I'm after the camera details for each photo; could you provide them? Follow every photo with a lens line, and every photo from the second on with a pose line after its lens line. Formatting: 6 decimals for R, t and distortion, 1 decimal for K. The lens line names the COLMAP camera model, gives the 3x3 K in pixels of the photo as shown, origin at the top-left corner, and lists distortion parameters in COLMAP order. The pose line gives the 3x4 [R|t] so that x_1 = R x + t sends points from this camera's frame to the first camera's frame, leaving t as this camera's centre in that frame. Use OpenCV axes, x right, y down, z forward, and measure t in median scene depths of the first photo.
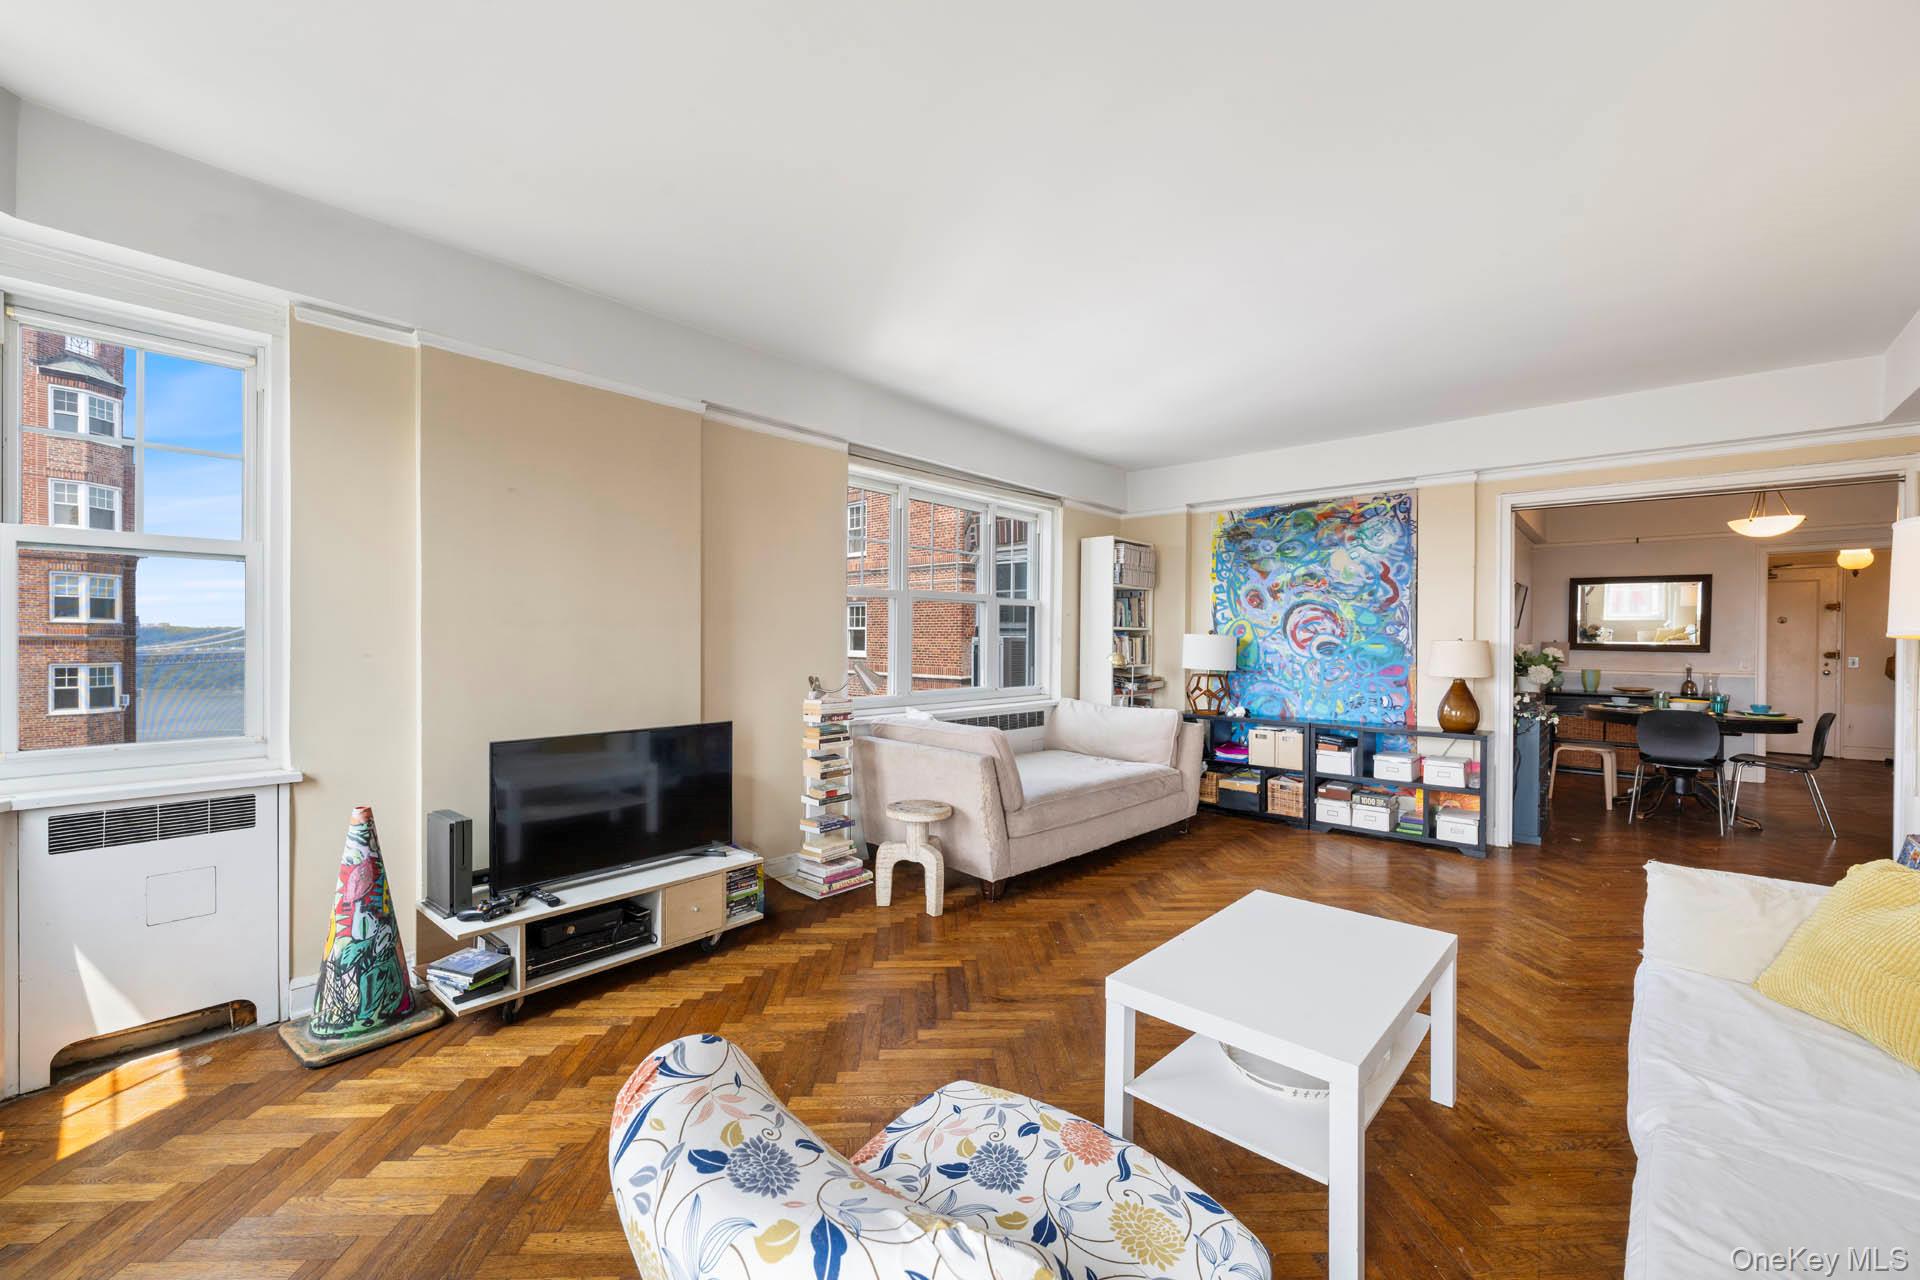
lens RADIAL K [[795.9, 0, 1001.9], [0, 795.9, 640.7], [0, 0, 1]] dist [0.000116, -0.000069]
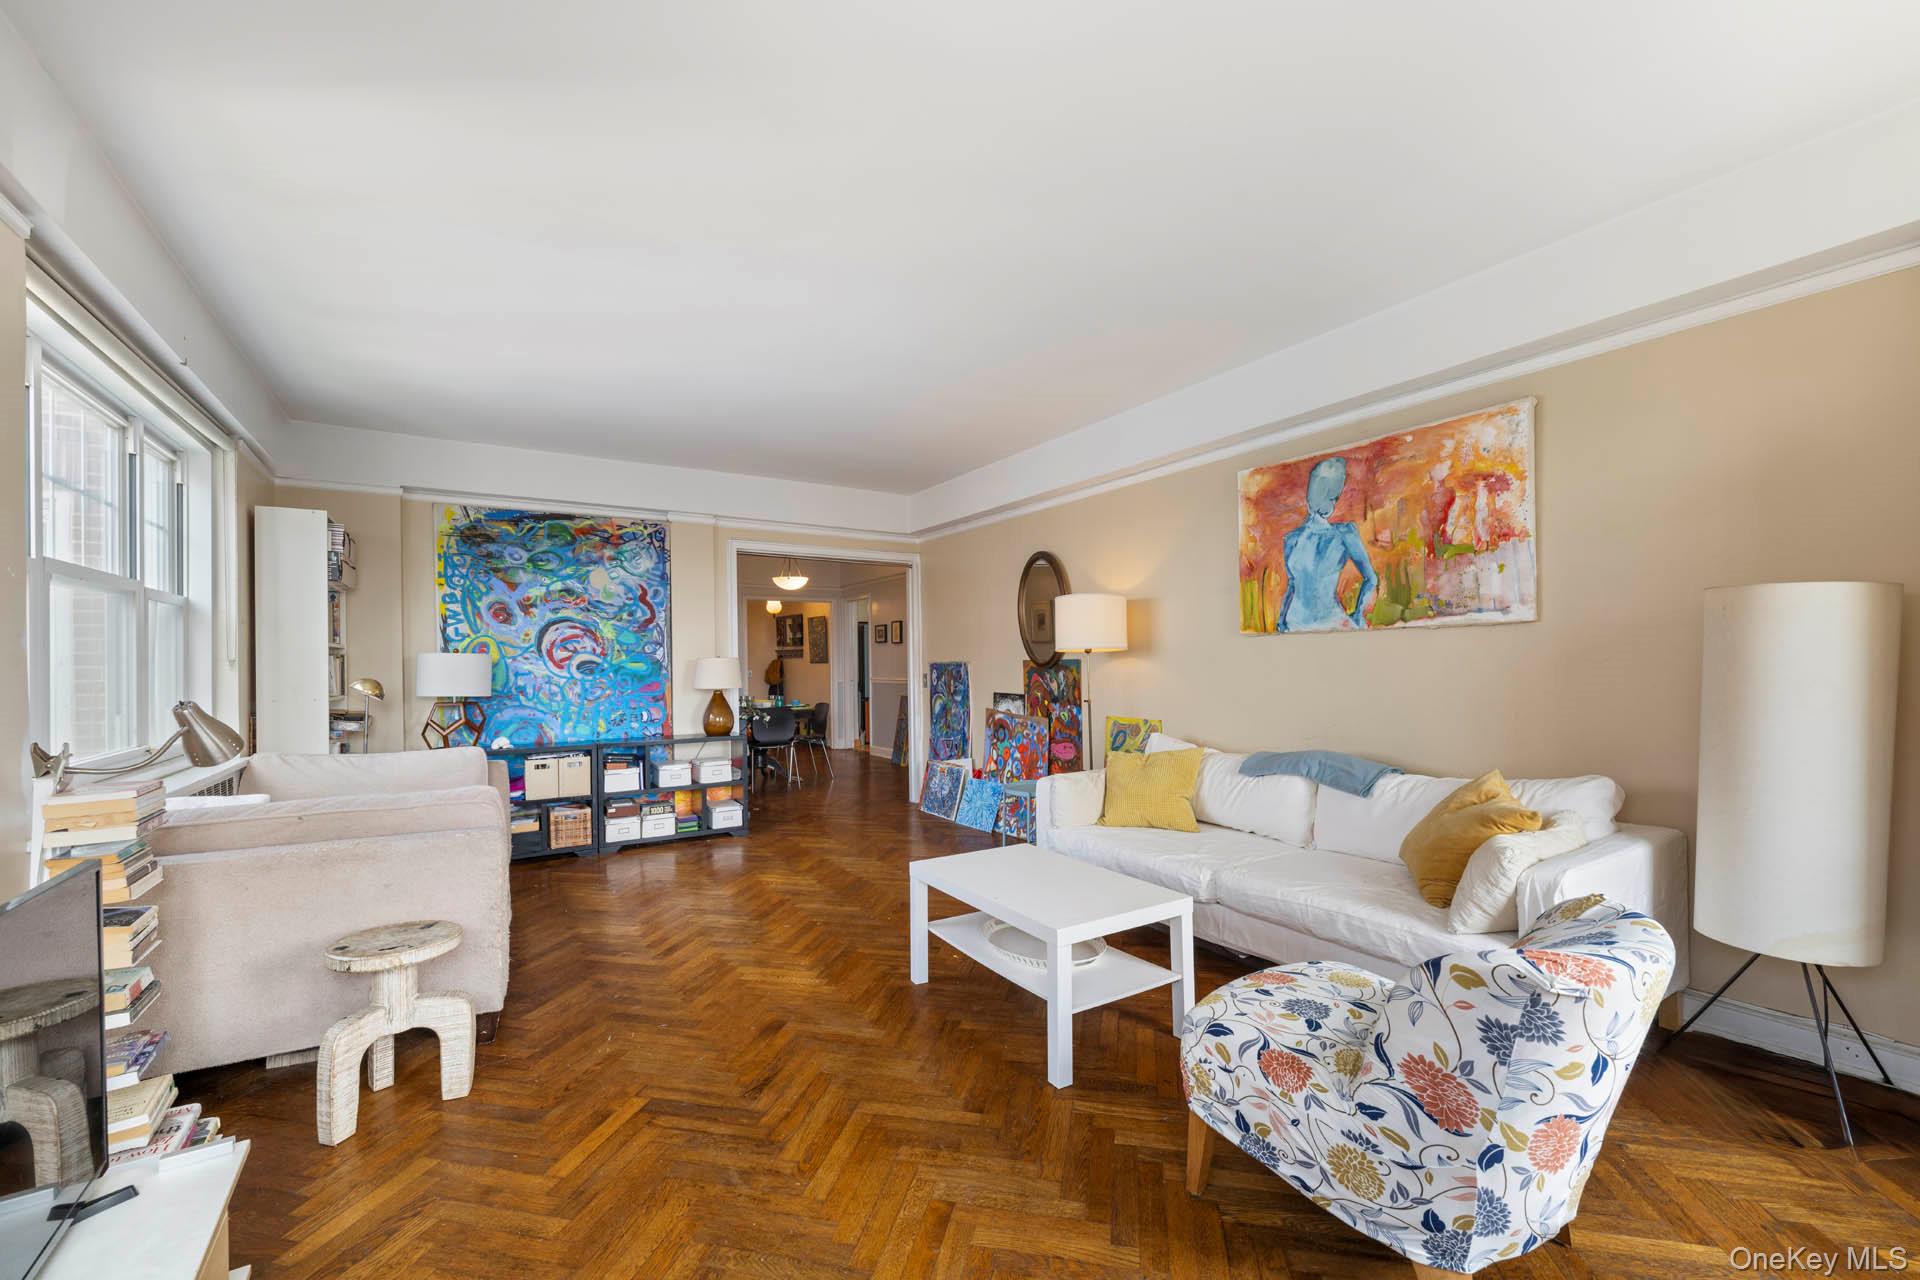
lens RADIAL K [[765.5, 0, 963.2], [0, 765.5, 657.2], [0, 0, 1]] dist [0.000289, 0.000078]
pose [[0.268305, -0.003349, 0.963328, -0.381064], [0.015723, 0.999876, -0.000903, 0.004982], [-0.963206, 0.015388, 0.268324, 0.309698]]
